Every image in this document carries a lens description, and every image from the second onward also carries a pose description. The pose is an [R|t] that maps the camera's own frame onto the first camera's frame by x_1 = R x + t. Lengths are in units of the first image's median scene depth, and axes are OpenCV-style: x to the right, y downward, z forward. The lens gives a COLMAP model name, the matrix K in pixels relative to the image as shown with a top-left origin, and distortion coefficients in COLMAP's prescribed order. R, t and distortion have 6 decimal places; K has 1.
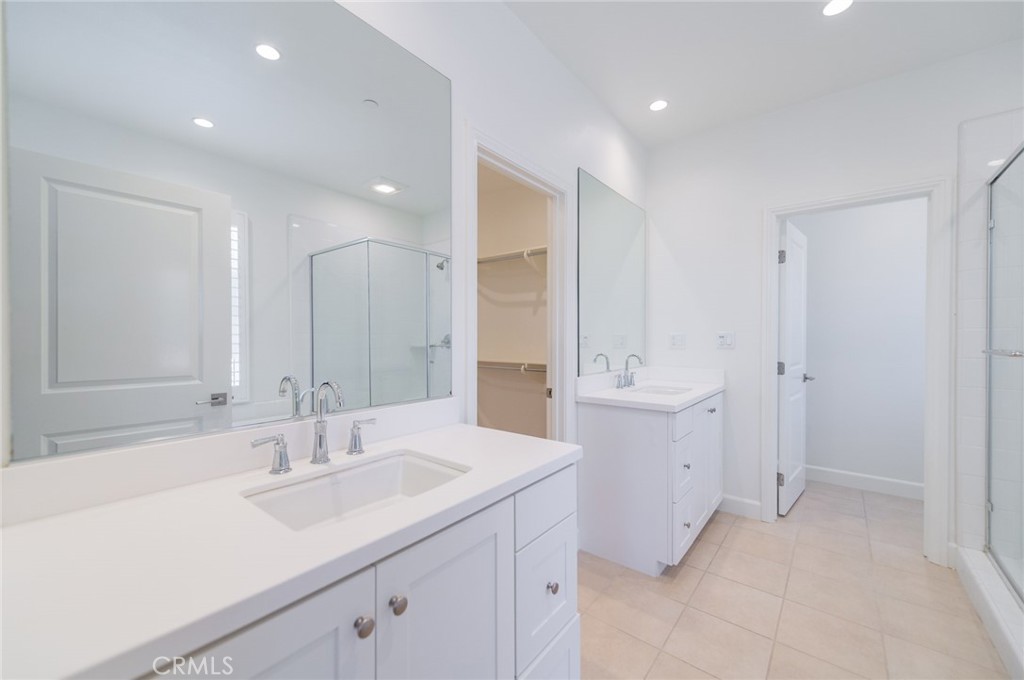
lens RADIAL K [[407.2, 0, 512.0], [0, 407.2, 341.2], [0, 0, 1]] dist [0.016361, -0.001782]
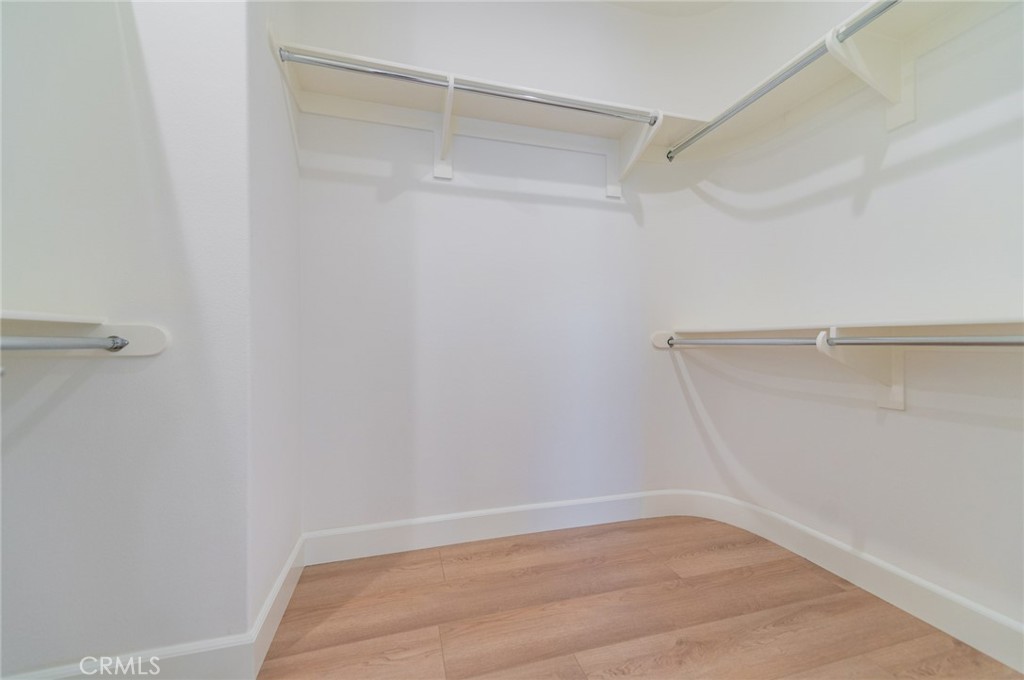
lens RADIAL K [[407.2, 0, 503.5], [0, 407.2, 335.4], [0, 0, 1]] dist [0.016361, -0.001782]
pose [[0.813518, -0.007044, -0.581497, 0.013663], [-0.005406, 0.999792, -0.019675, 0.128857], [0.581515, 0.019149, 0.813310, 0.922797]]
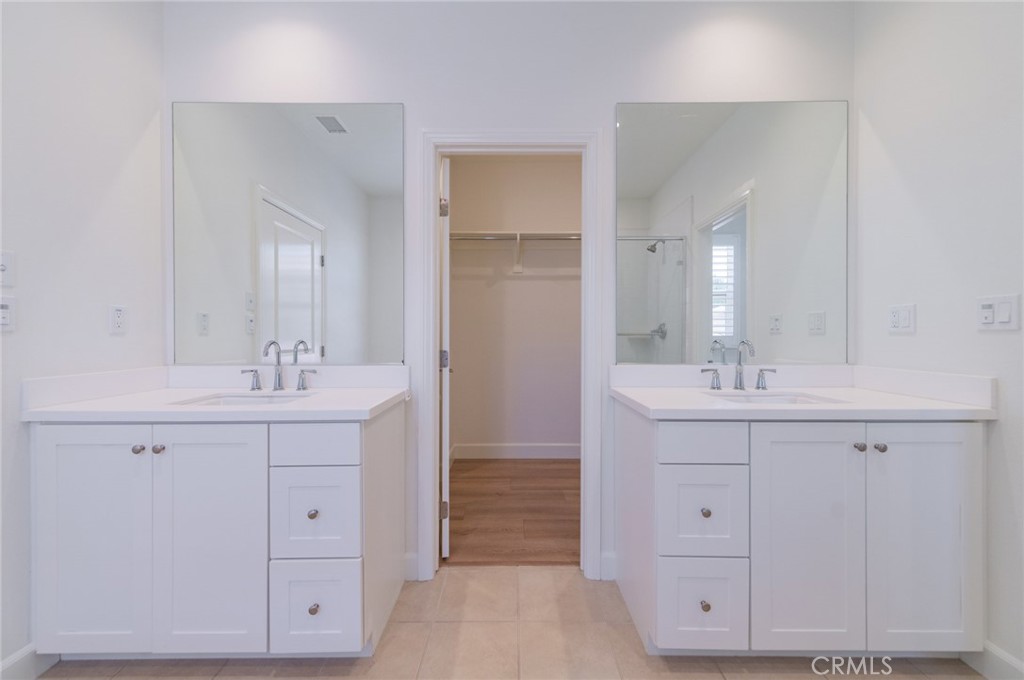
lens RADIAL K [[407.2, 0, 503.2], [0, 407.2, 338.3], [0, 0, 1]] dist [0.016361, -0.001782]
pose [[0.618331, 0.005514, -0.785898, 0.789271], [-0.007473, 0.999971, 0.001136, 0.043110], [0.785882, 0.005170, 0.618355, 0.391193]]
